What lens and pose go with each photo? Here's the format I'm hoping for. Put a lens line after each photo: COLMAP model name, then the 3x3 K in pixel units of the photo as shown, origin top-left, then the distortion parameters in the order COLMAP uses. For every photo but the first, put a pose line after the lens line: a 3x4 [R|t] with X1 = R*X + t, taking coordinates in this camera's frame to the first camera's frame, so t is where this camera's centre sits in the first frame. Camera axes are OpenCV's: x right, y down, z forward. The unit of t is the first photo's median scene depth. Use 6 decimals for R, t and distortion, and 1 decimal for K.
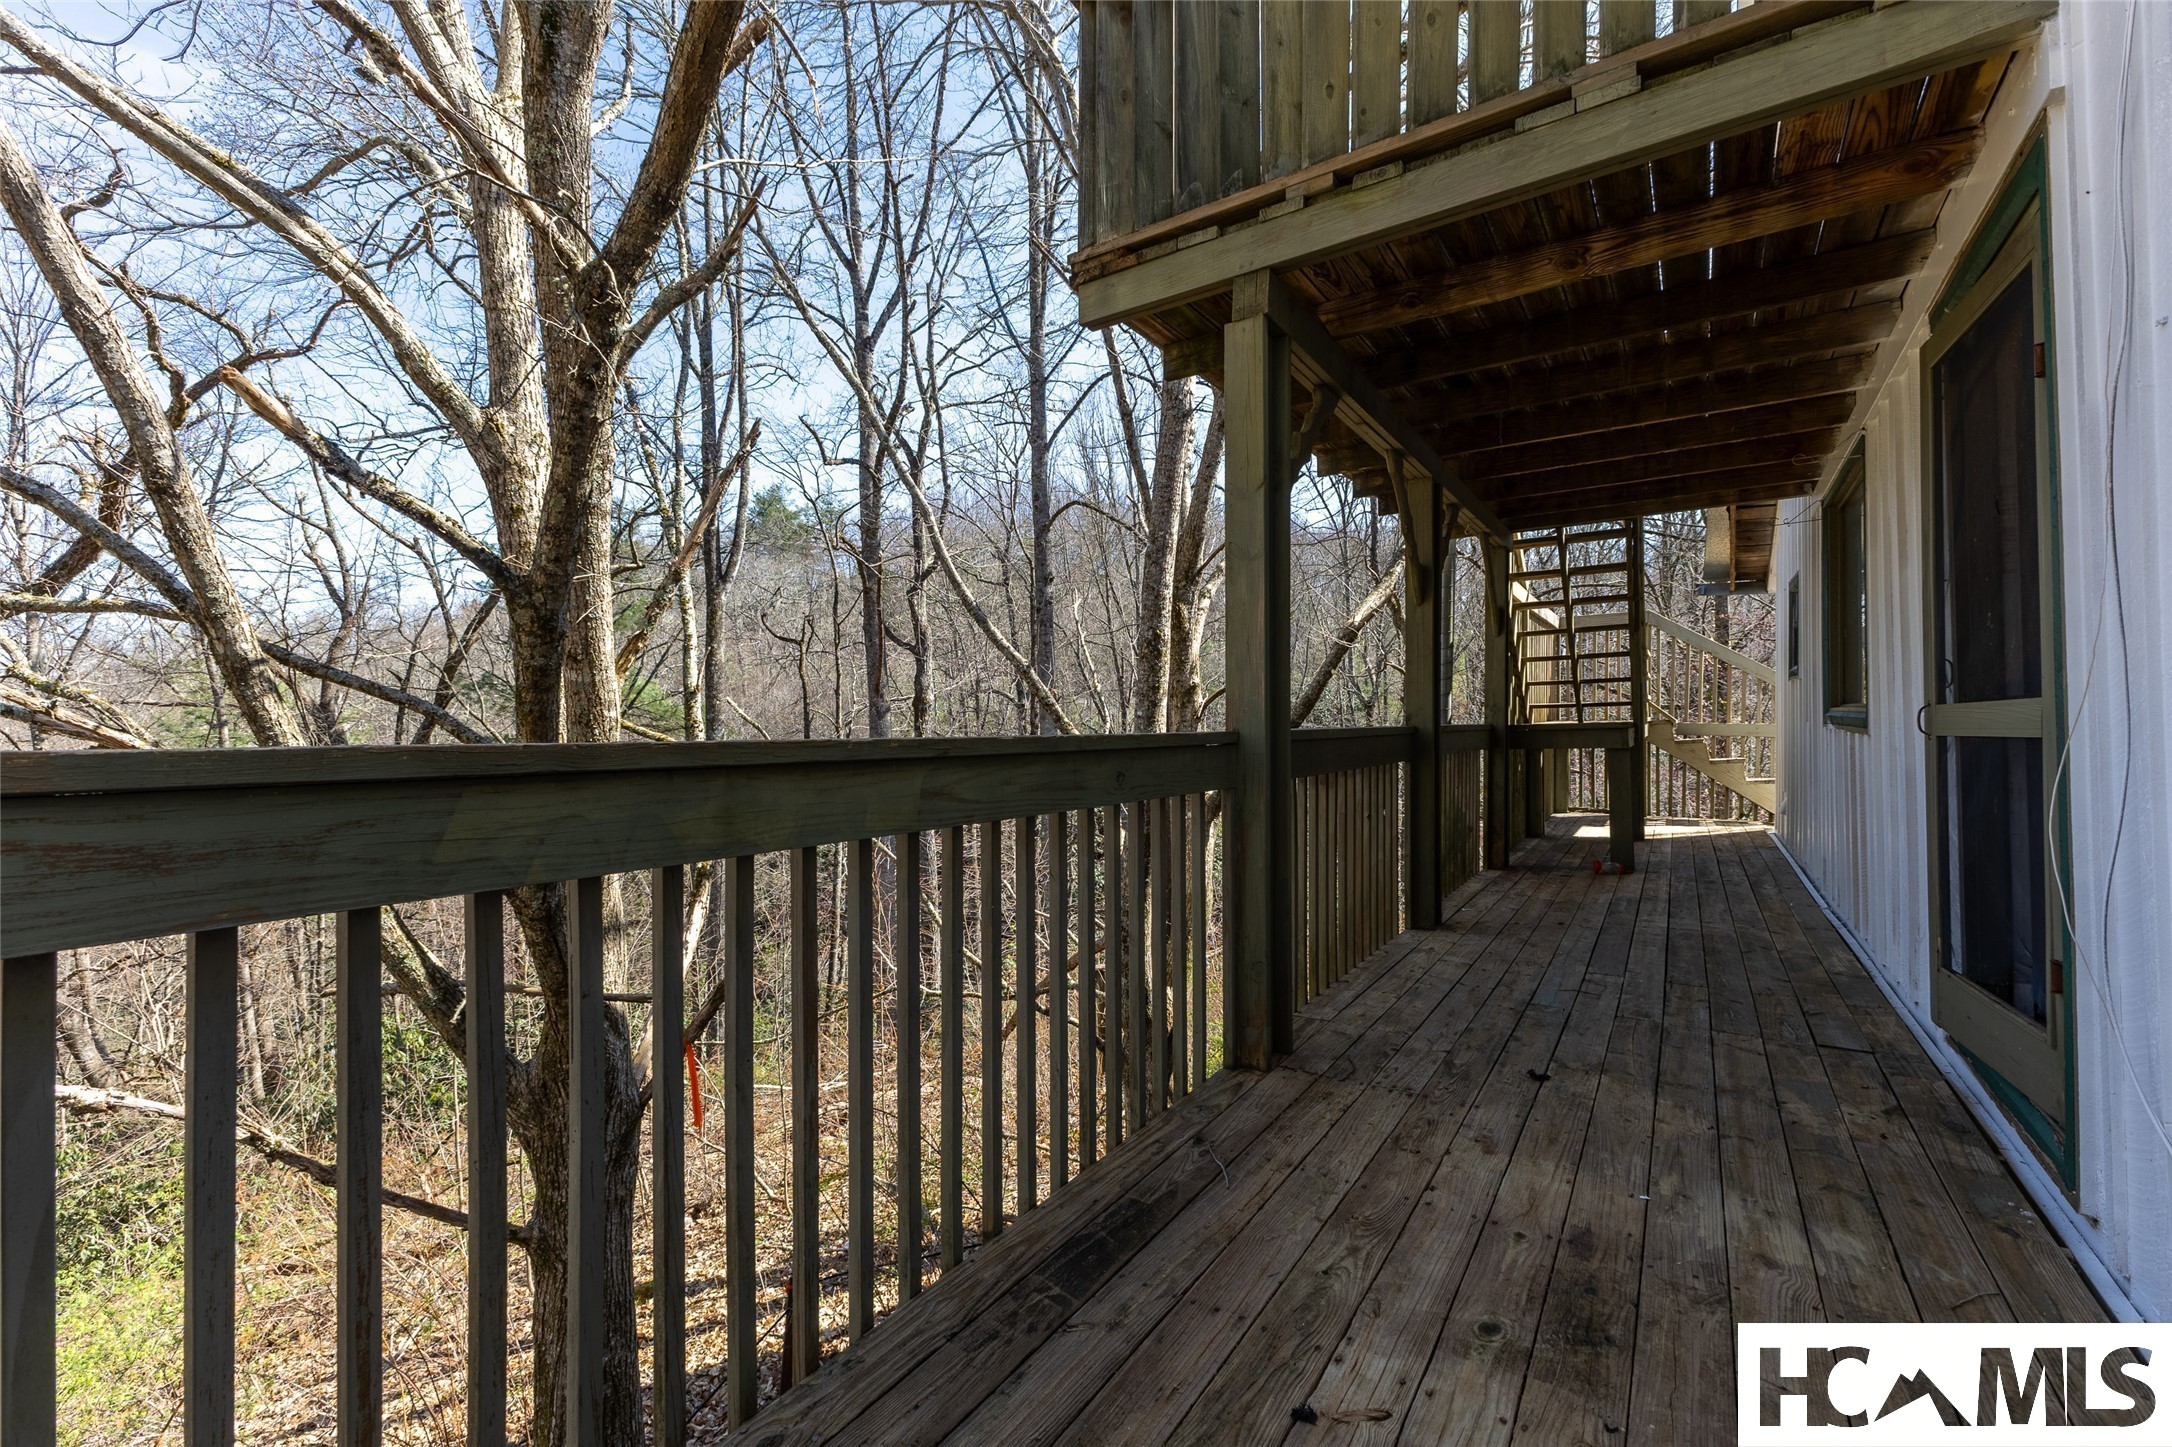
lens RADIAL K [[929.3, 0, 1086.0], [0, 929.3, 723.5], [0, 0, 1]] dist [0.001559, -0.000188]
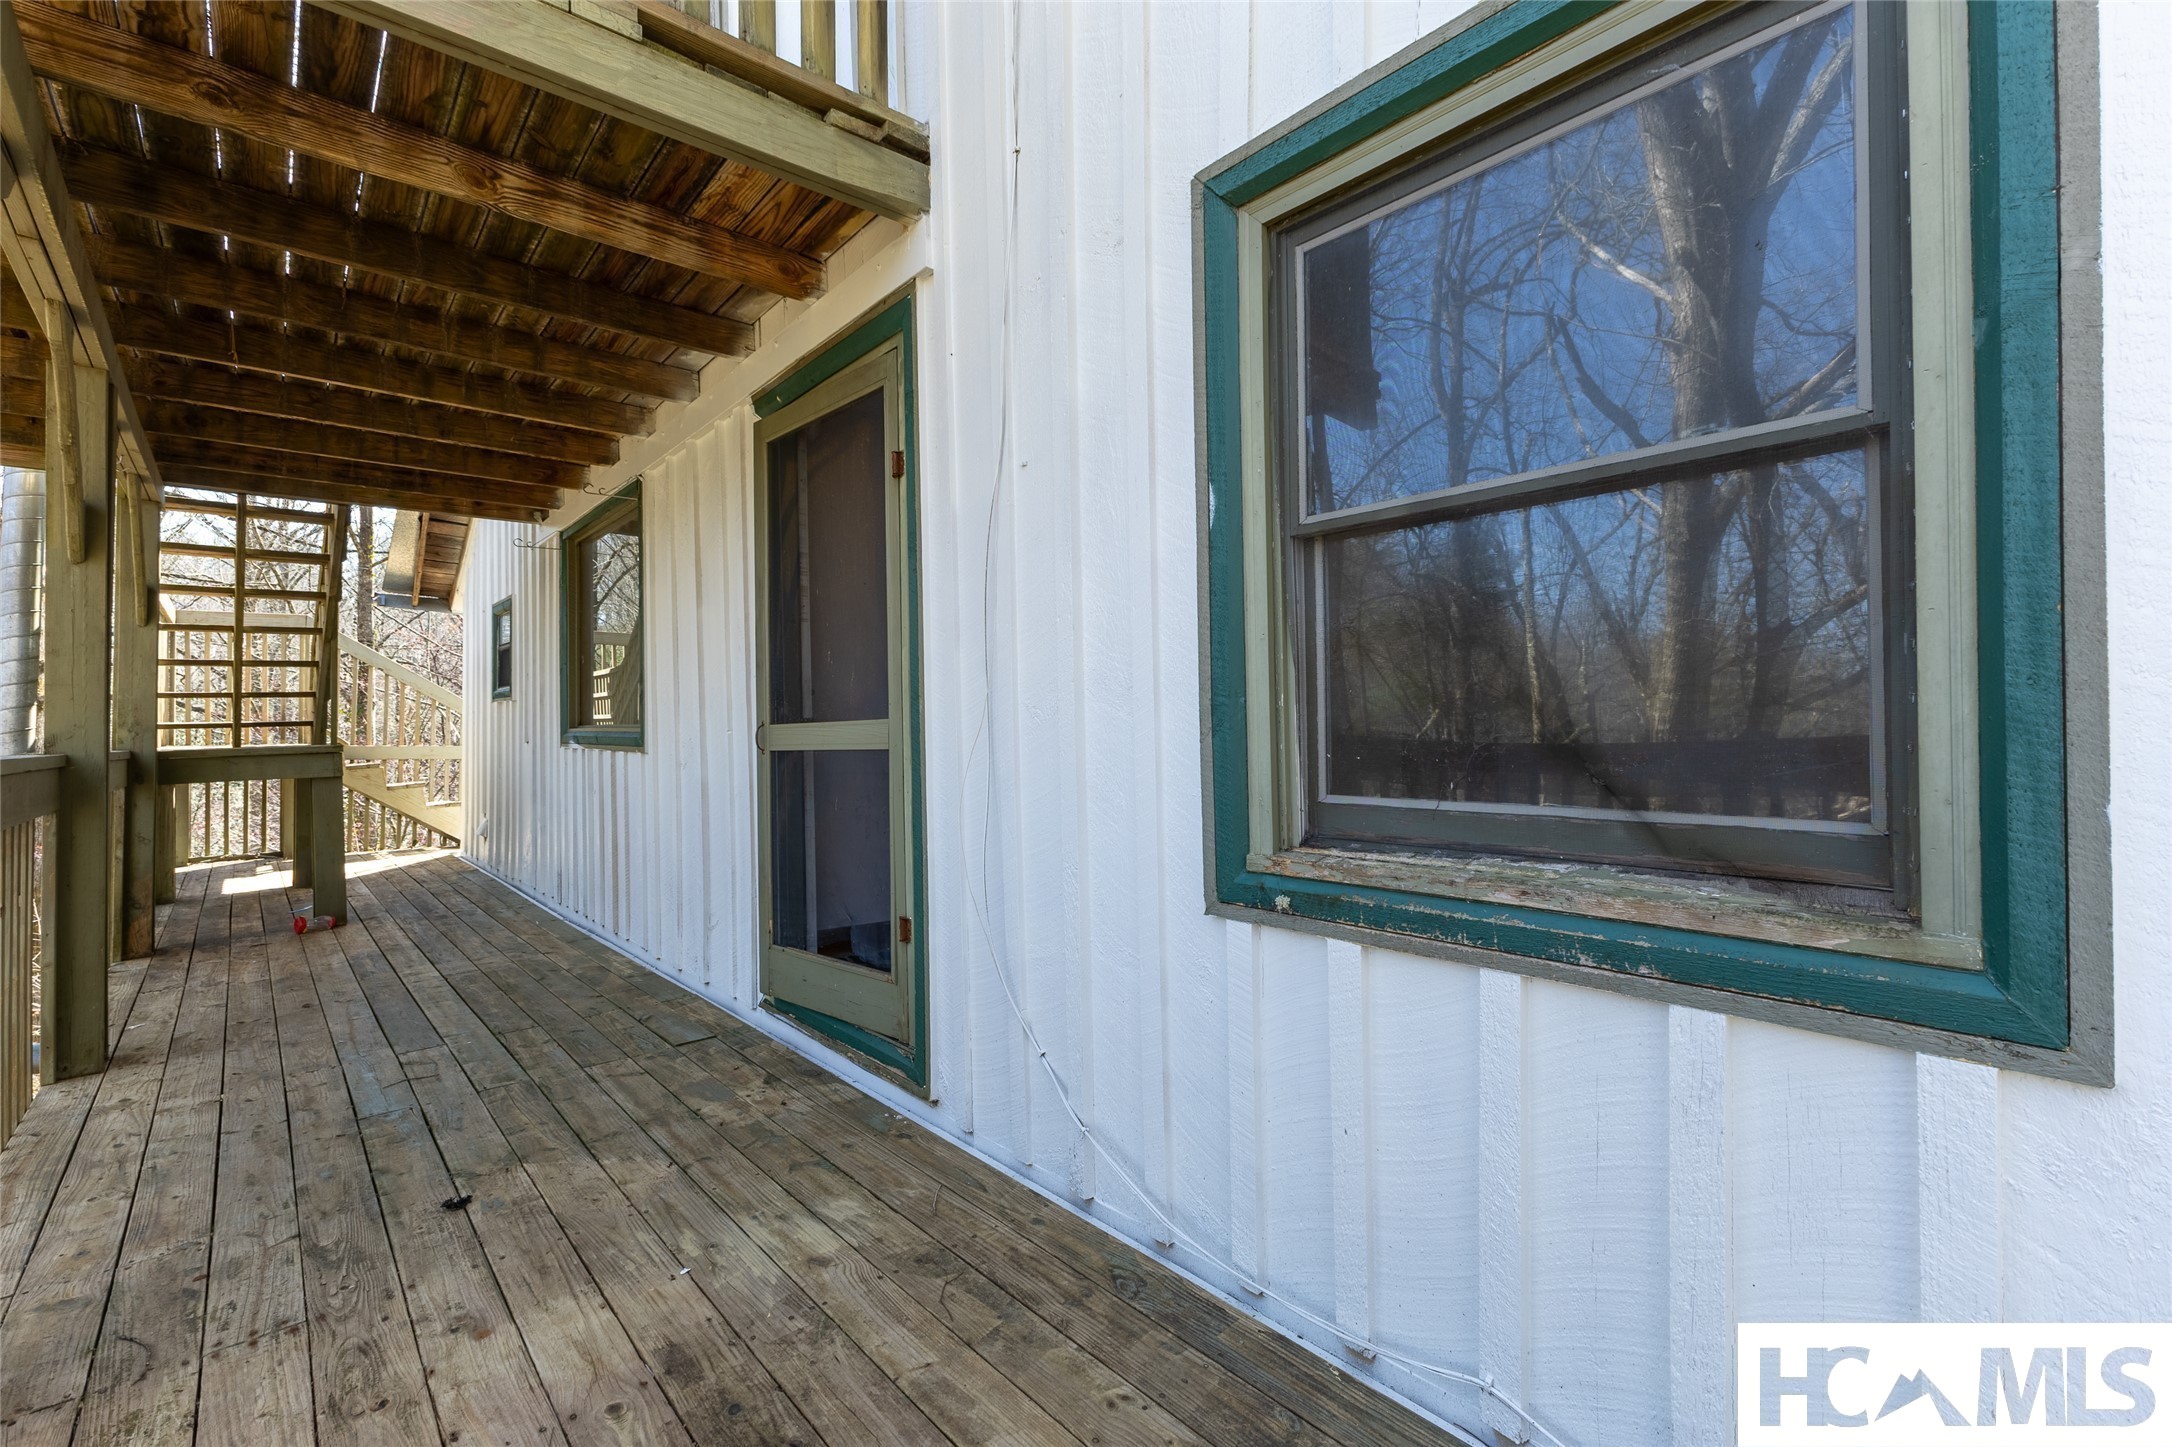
lens RADIAL K [[929.3, 0, 1086.0], [0, 929.3, 723.5], [0, 0, 1]] dist [0.001559, -0.000188]
pose [[0.254659, 0.009794, 0.966981, -0.120903], [0.013893, 0.999808, -0.013785, -0.000042], [-0.966931, 0.016945, 0.254475, 0.273961]]
